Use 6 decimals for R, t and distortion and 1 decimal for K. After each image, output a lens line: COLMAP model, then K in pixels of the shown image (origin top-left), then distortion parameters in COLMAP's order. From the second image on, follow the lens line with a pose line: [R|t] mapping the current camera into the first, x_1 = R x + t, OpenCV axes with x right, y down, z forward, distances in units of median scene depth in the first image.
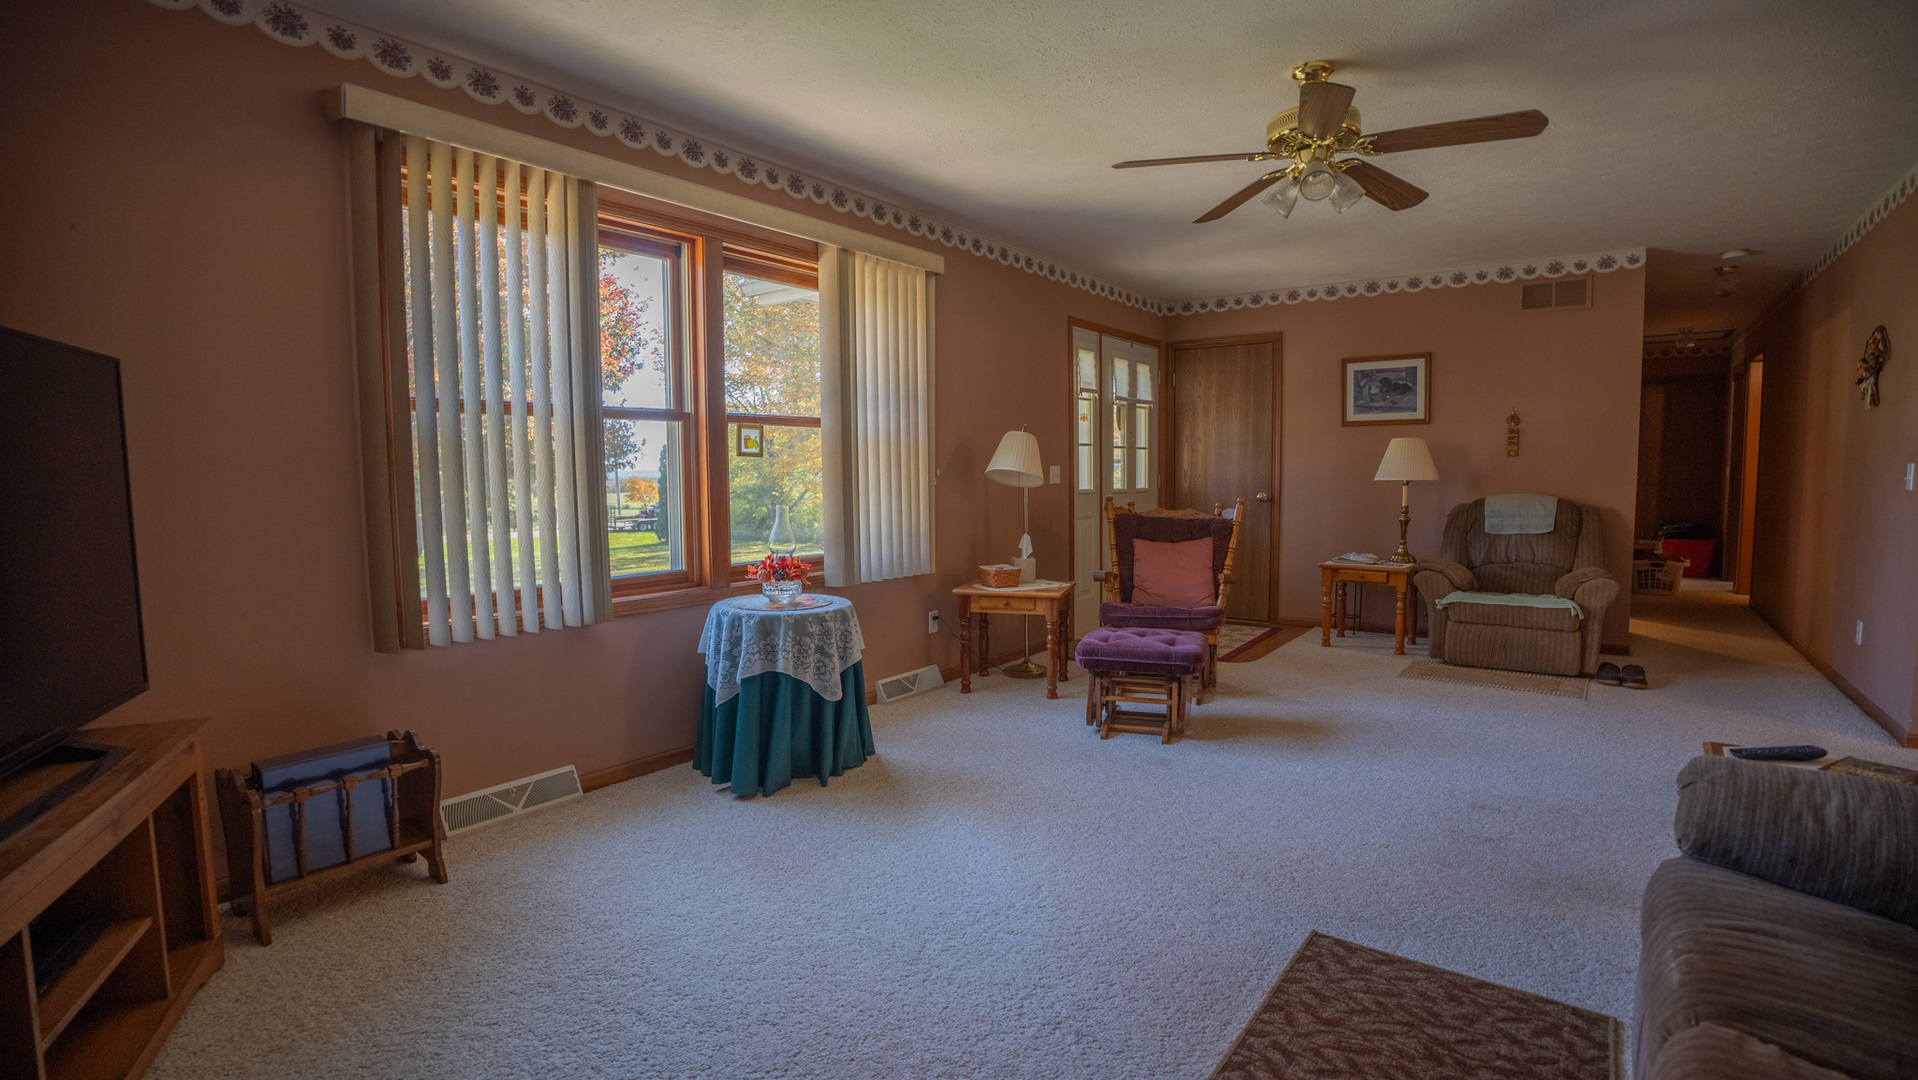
lens RADIAL K [[888.3, 0, 959.0], [0, 888.3, 540.0], [0, 0, 1]] dist [-0.073189, 0.020113]
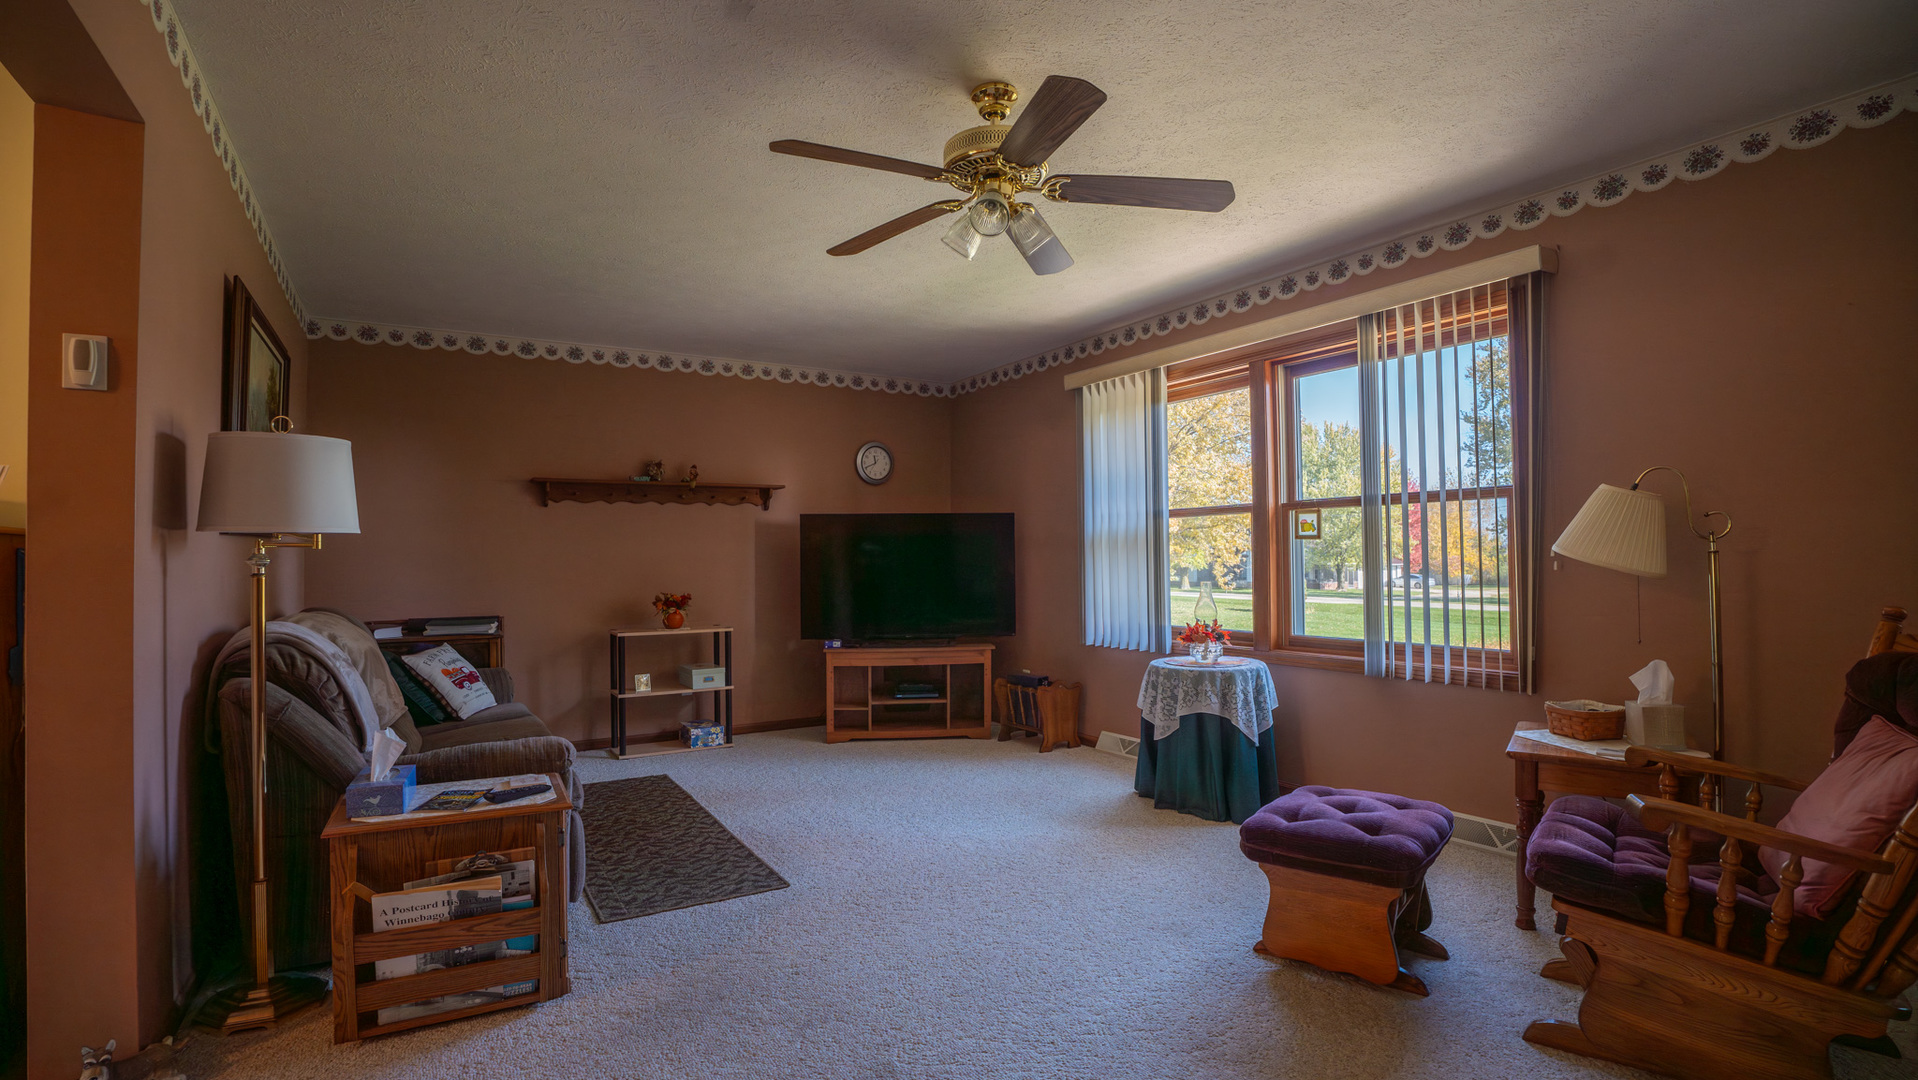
lens RADIAL K [[888.3, 0, 959.0], [0, 888.3, 540.0], [0, 0, 1]] dist [-0.073189, 0.020113]
pose [[-0.362987, -0.007990, -0.931760, 1.061883], [-0.059118, 0.998146, 0.014472, -0.094138], [0.929917, 0.060337, -0.362787, 1.124926]]
